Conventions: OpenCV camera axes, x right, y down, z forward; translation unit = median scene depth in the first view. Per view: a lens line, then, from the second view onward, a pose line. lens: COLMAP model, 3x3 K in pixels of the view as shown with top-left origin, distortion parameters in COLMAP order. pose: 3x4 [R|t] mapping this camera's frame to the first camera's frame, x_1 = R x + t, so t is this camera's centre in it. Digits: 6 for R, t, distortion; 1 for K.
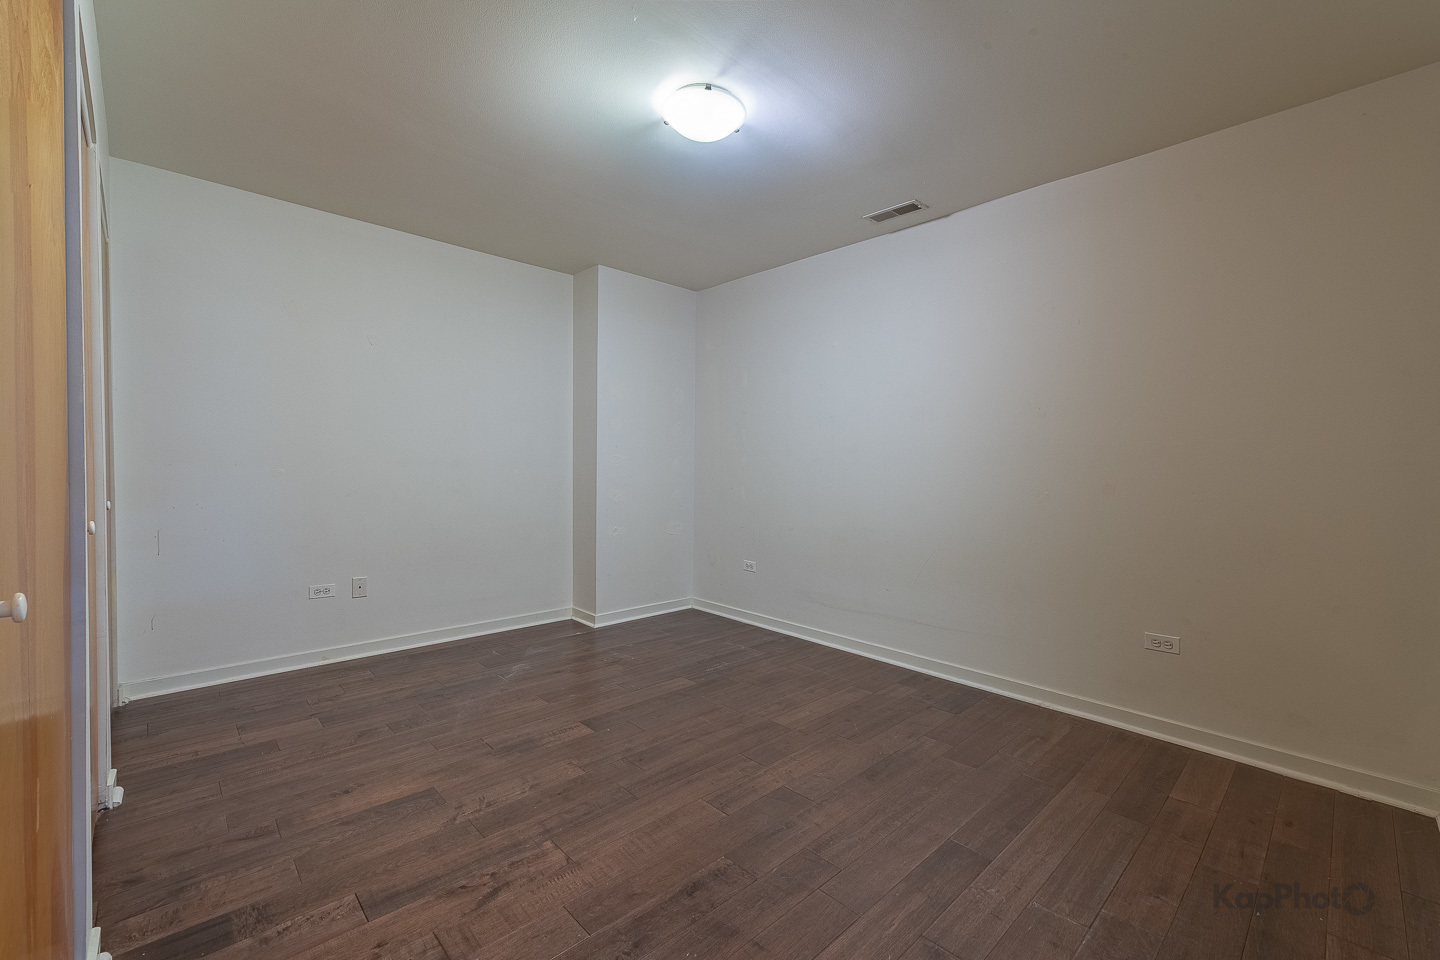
lens RADIAL K [[532.0, 0, 713.2], [0, 532.0, 481.3], [0, 0, 1]] dist [-0.002012, -0.000043]
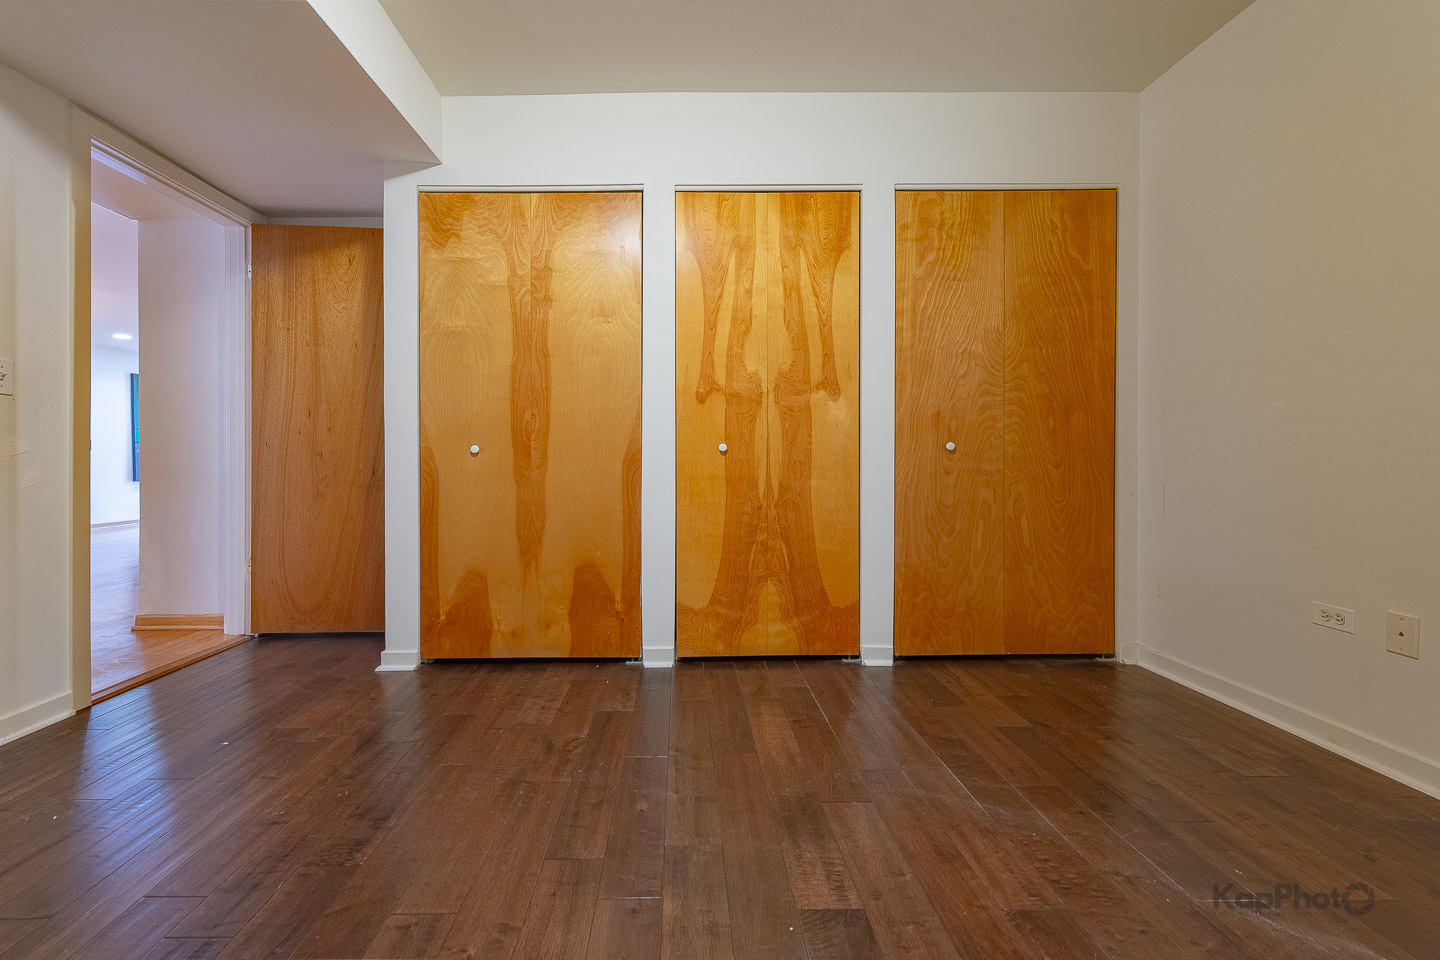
lens RADIAL K [[588.7, 0, 678.8], [0, 588.7, 456.4], [0, 0, 1]] dist [0.013095, -0.006204]
pose [[-0.649826, -0.006172, -0.760058, 0.217012], [-0.012679, 0.999916, 0.002721, 0.058326], [0.759978, 0.011405, -0.649849, 1.091129]]
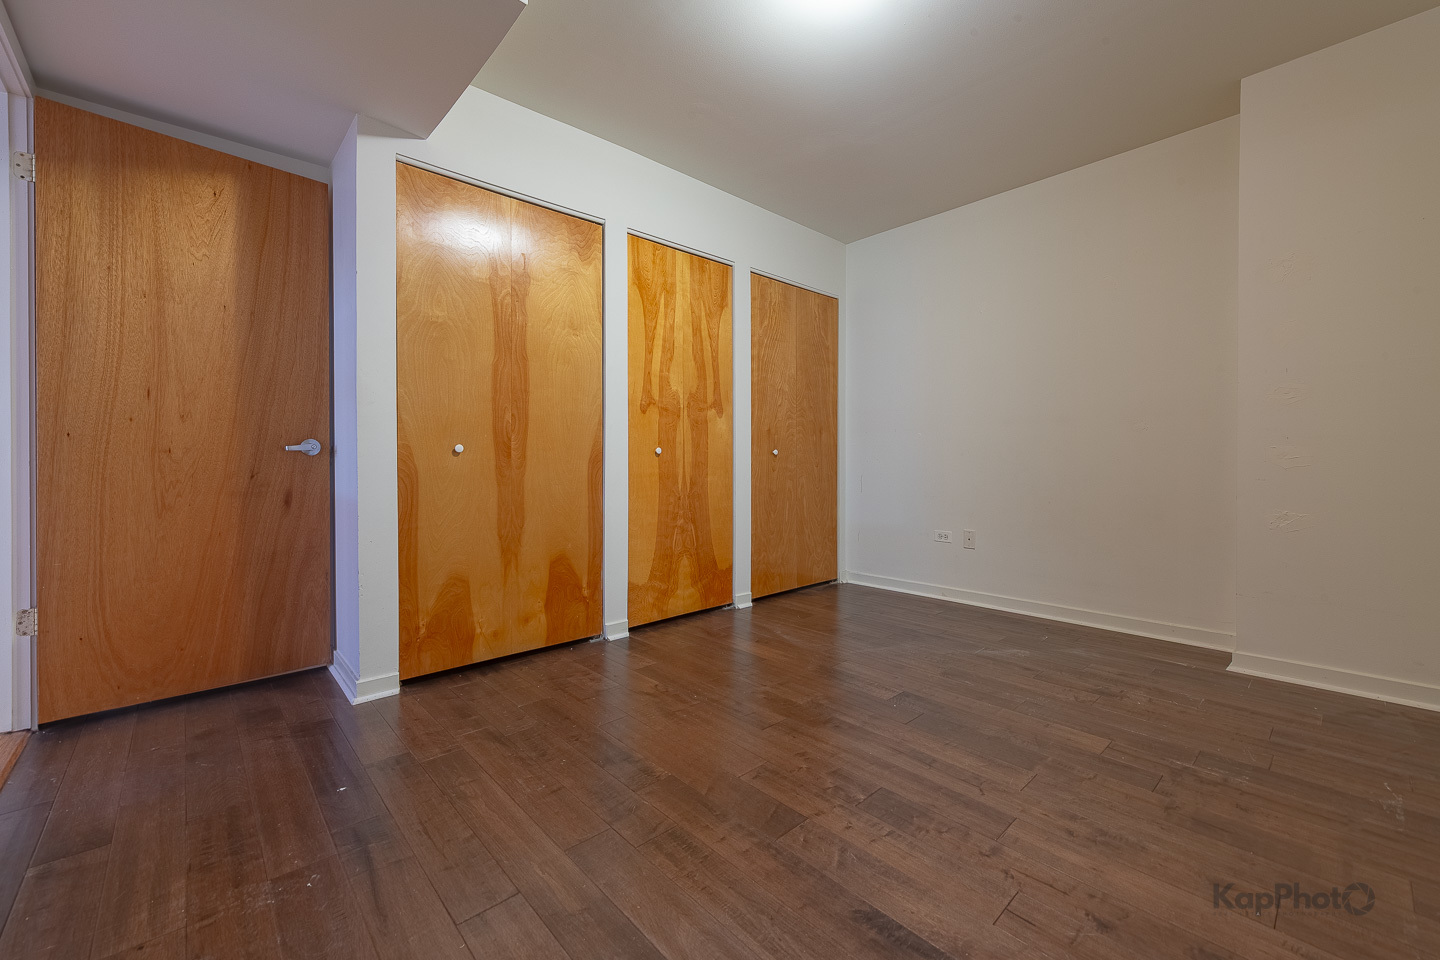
lens RADIAL K [[588.7, 0, 748.1], [0, 588.7, 459.7], [0, 0, 1]] dist [0.013095, -0.006204]
pose [[0.062683, -0.009049, -0.997992, 0.648128], [-0.015282, 0.999833, -0.010025, 0.073301], [0.997916, 0.015880, 0.062535, 0.608792]]
